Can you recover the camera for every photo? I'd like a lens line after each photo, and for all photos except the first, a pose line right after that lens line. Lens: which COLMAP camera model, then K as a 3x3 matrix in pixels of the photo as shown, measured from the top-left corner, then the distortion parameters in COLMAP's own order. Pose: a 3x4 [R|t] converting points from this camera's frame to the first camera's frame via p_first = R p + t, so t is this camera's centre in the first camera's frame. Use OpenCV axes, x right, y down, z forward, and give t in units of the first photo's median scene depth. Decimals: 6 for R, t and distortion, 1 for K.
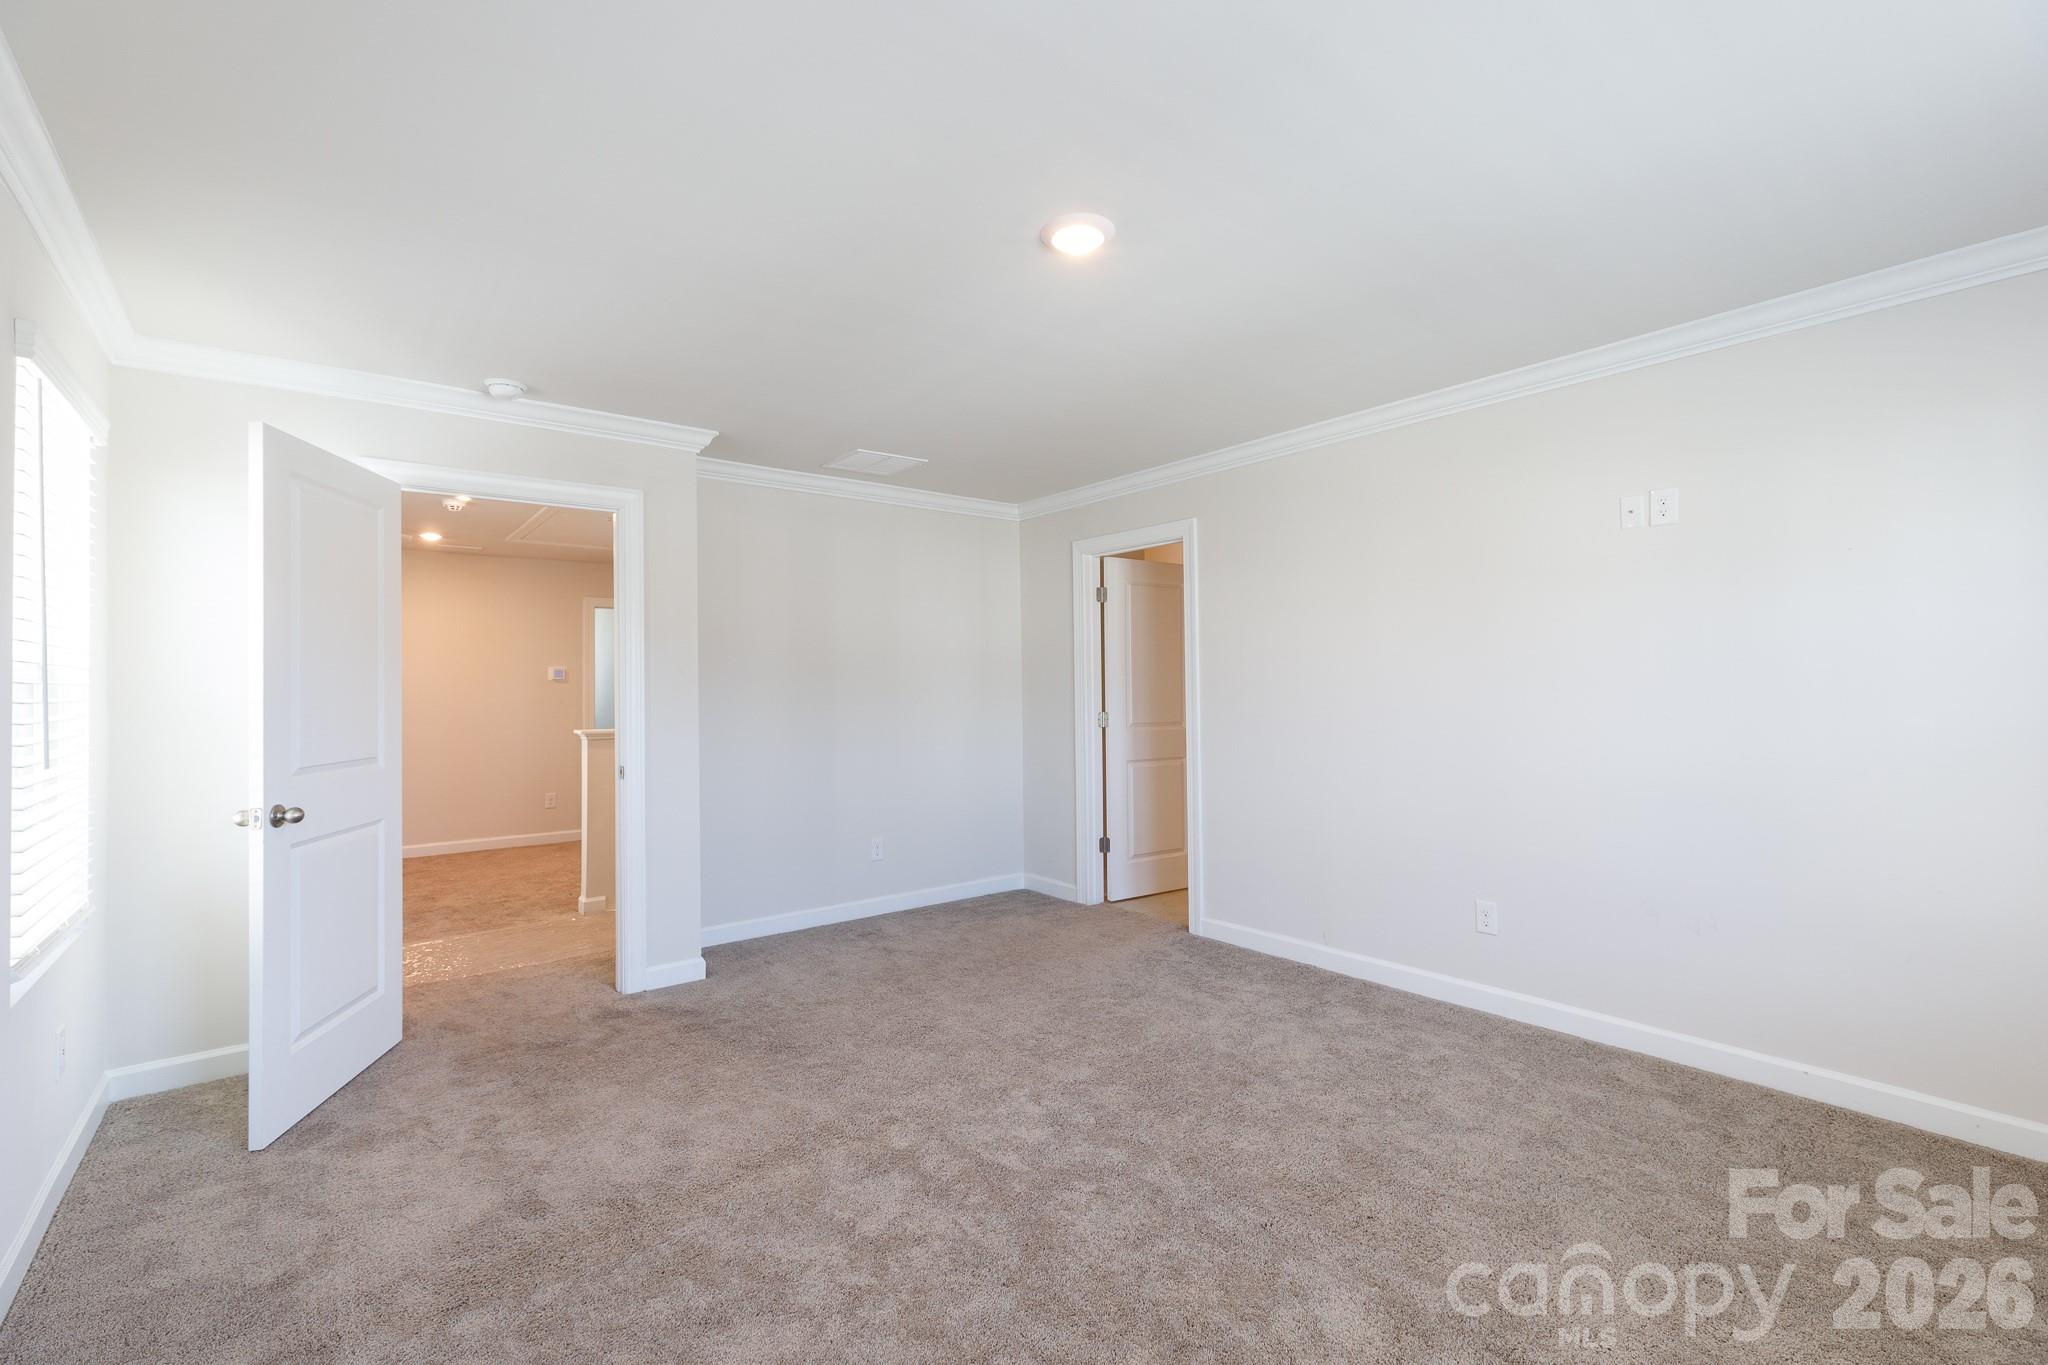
lens RADIAL K [[932.8, 0, 1024.0], [0, 932.8, 682.5], [0, 0, 1]] dist [0.001889, -0.000062]
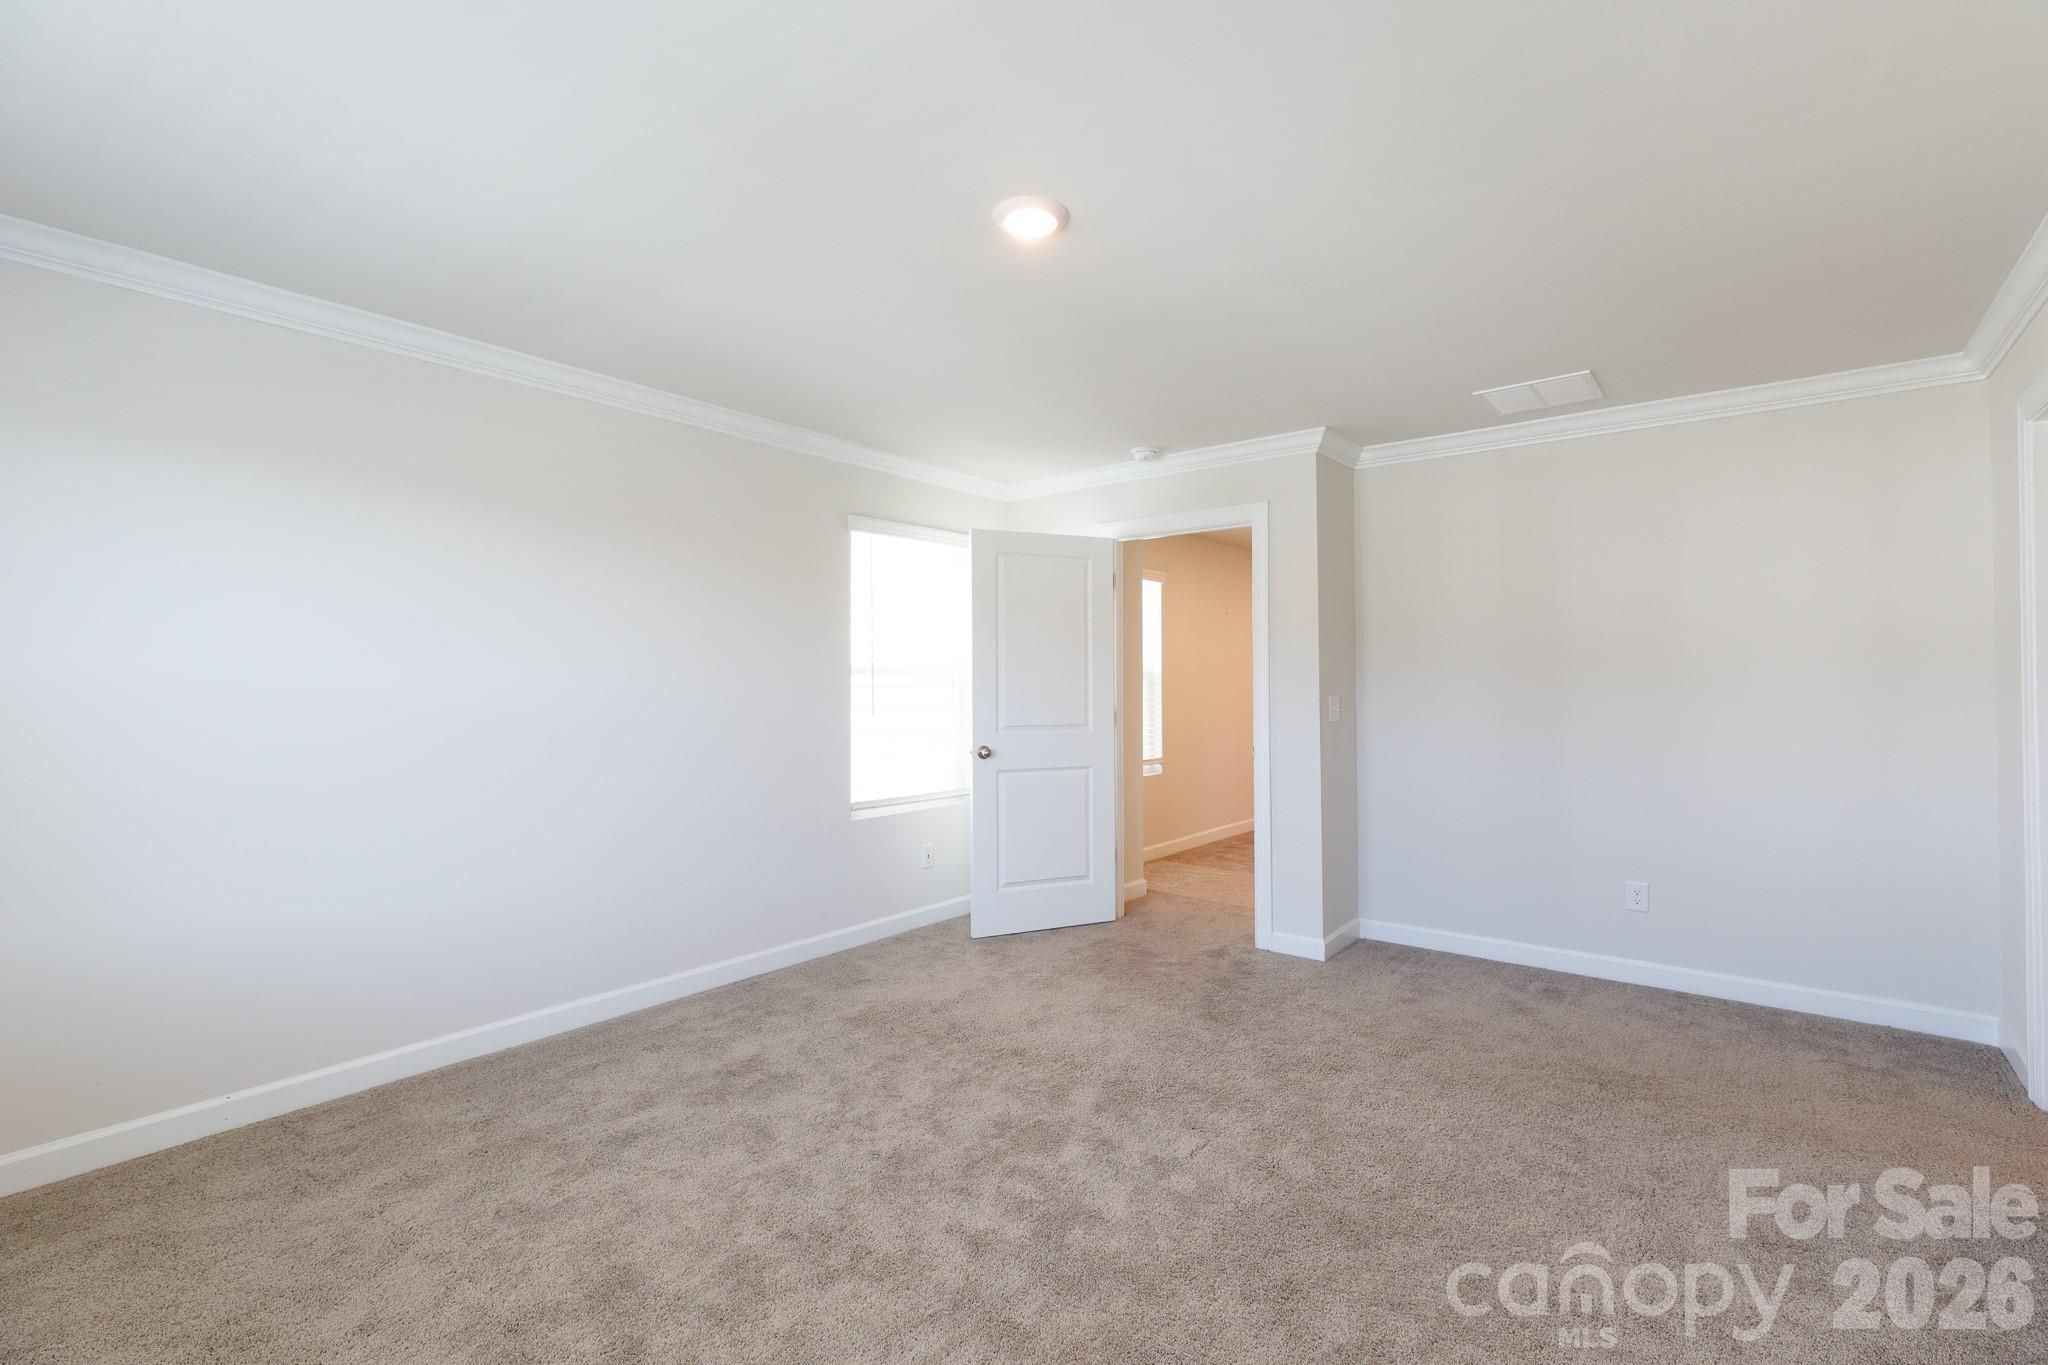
lens RADIAL K [[932.8, 0, 1024.0], [0, 932.8, 682.5], [0, 0, 1]] dist [0.001889, -0.000062]
pose [[0.202705, 0.008511, -0.979203, 0.716506], [0.006985, 0.999924, 0.010137, -0.004149], [0.979215, -0.008895, 0.202630, 0.559585]]
